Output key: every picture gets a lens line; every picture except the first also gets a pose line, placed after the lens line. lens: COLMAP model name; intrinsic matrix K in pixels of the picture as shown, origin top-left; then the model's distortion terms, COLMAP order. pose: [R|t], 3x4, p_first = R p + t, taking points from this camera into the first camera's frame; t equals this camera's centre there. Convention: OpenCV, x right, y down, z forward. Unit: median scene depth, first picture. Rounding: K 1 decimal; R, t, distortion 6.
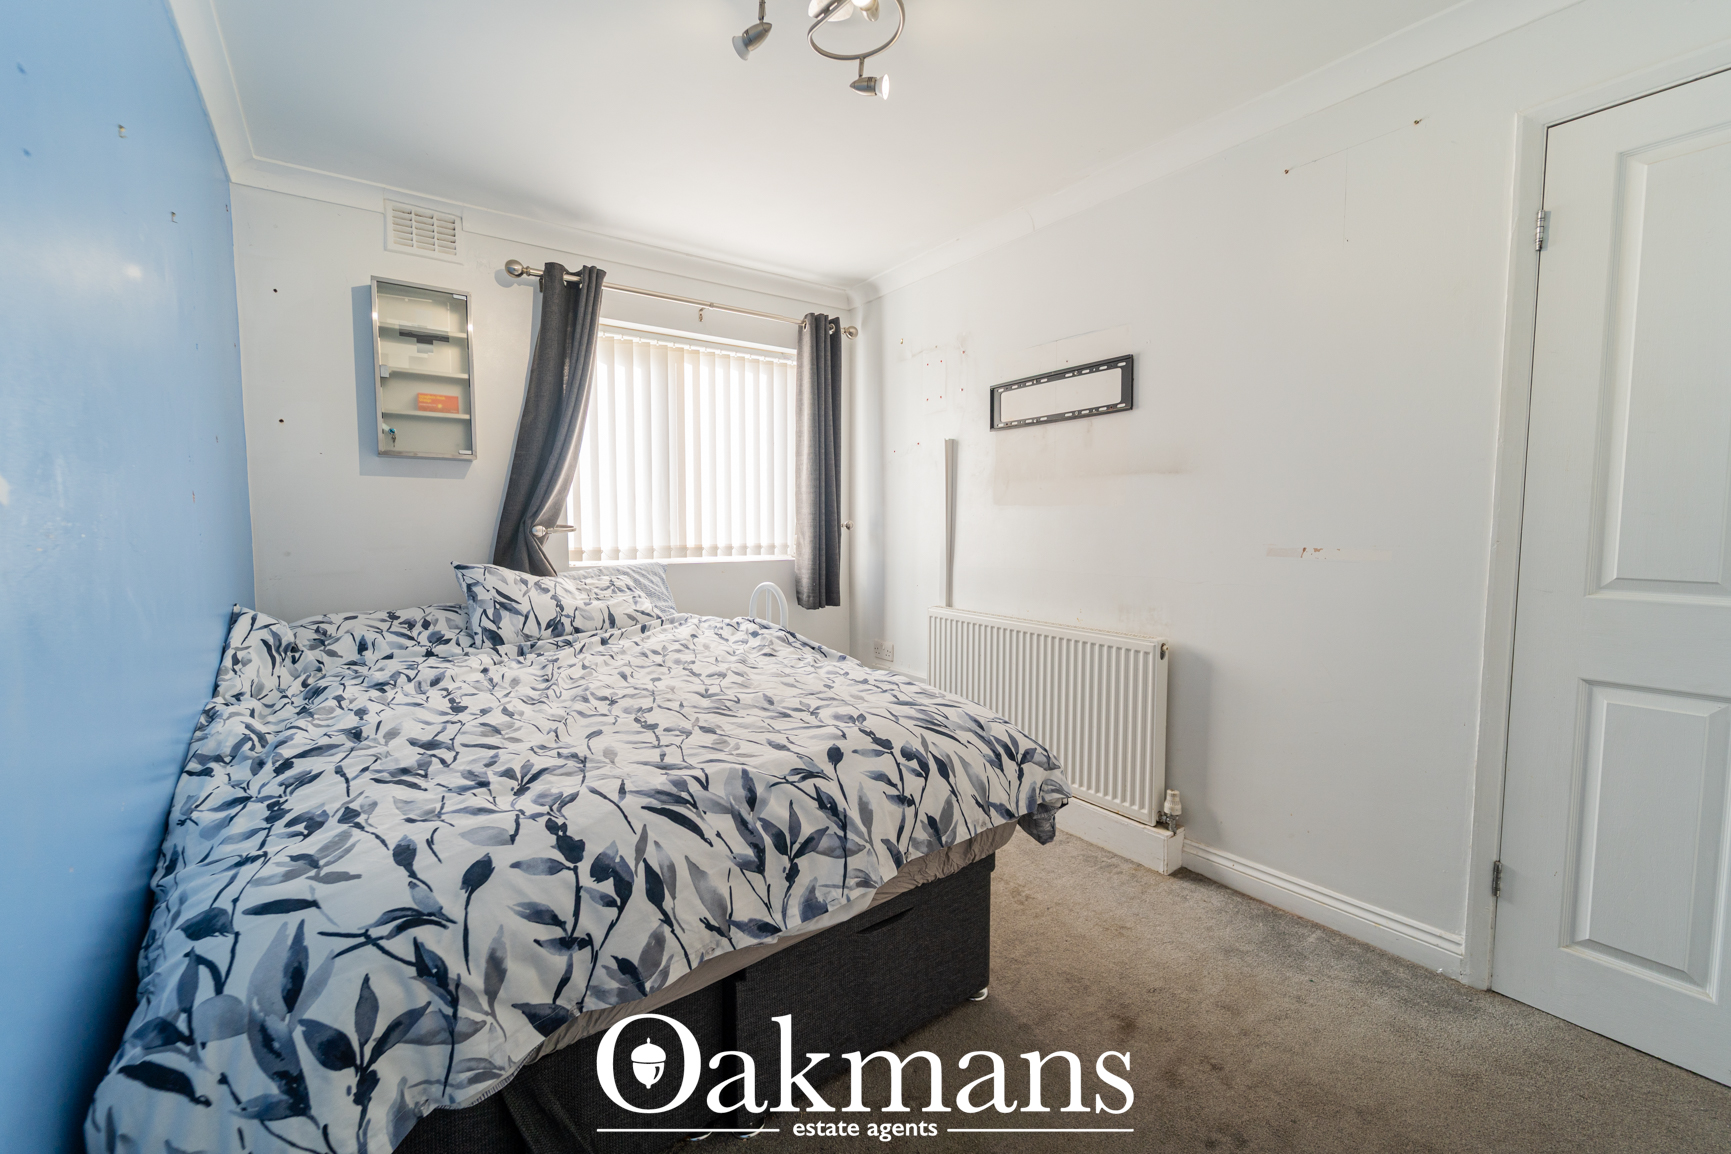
lens RADIAL K [[720.8, 0, 840.0], [0, 720.8, 567.9], [0, 0, 1]] dist [0.000752, -0.000235]
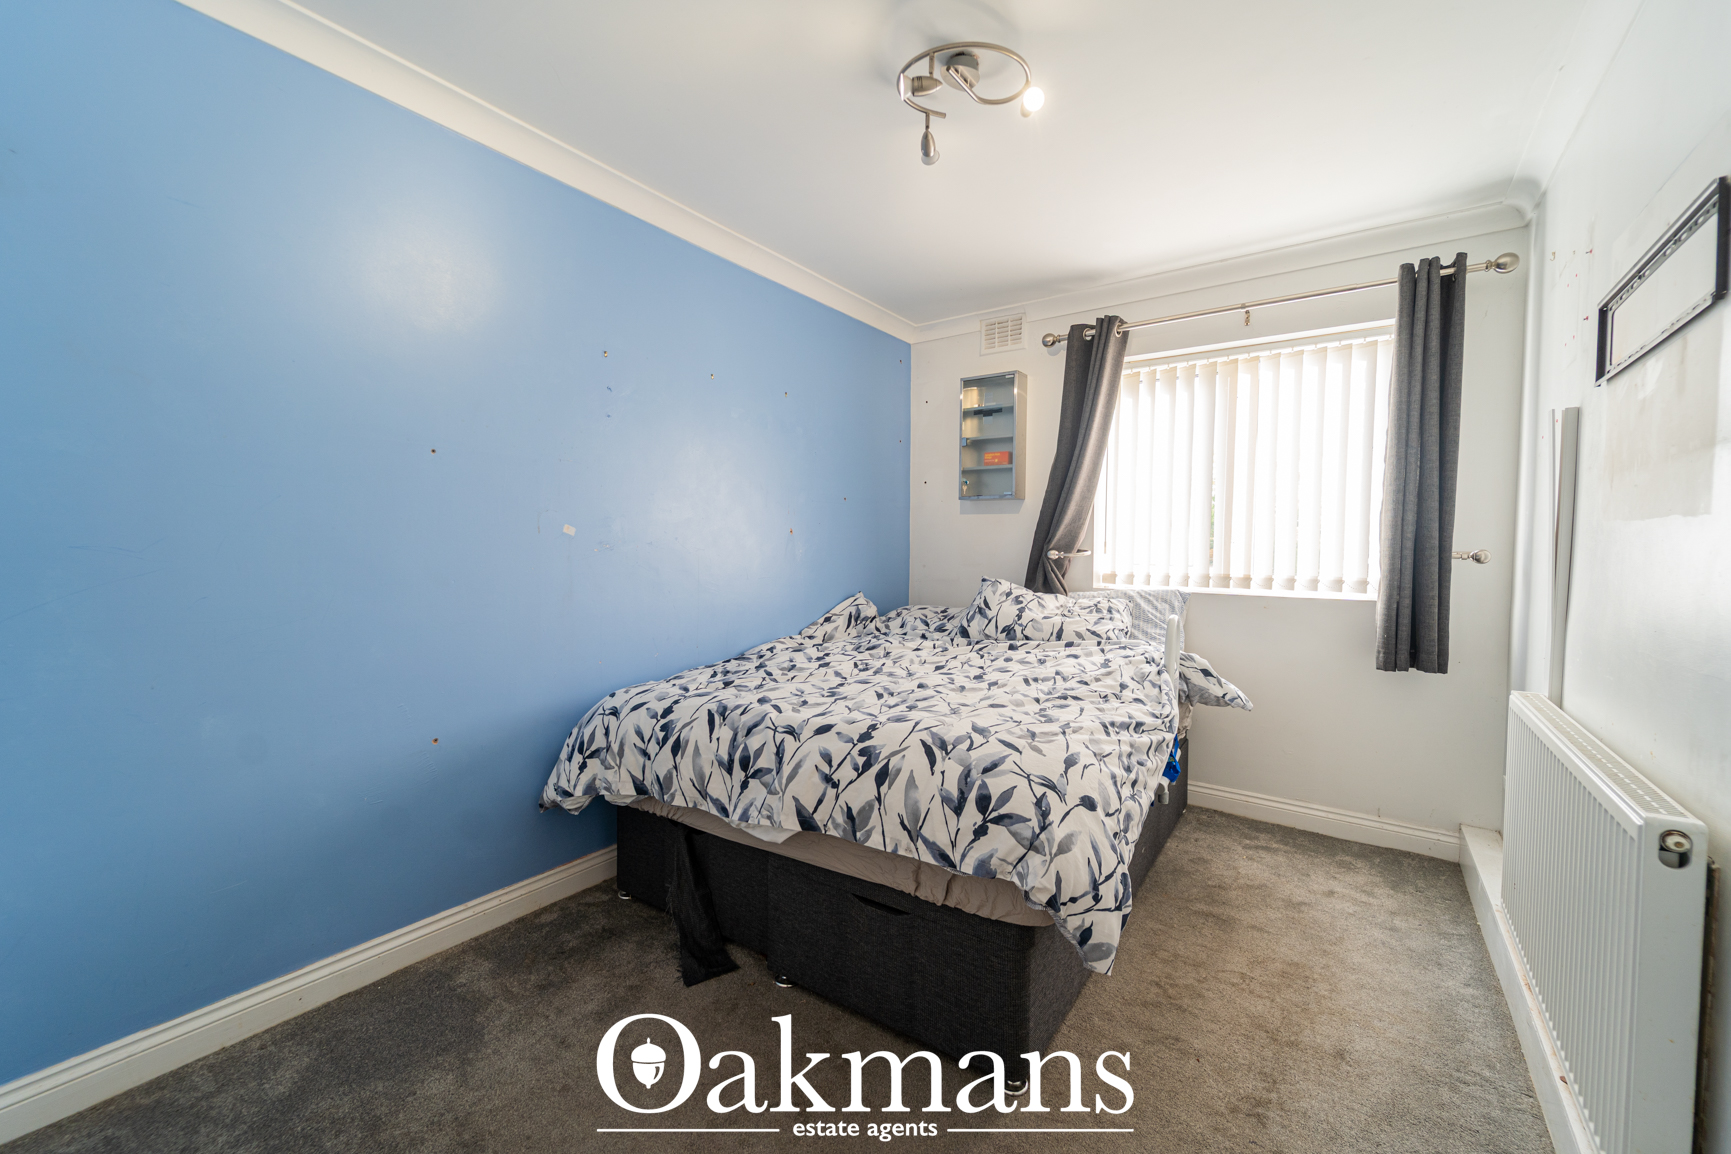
lens RADIAL K [[724.1, 0, 867.7], [0, 724.1, 570.2], [0, 0, 1]] dist [-0.000550, -0.000897]
pose [[0.303539, 0.034202, -0.952205, 0.716261], [-0.071687, 0.997343, 0.012971, -0.022070], [0.950119, 0.064323, 0.305184, 0.399781]]
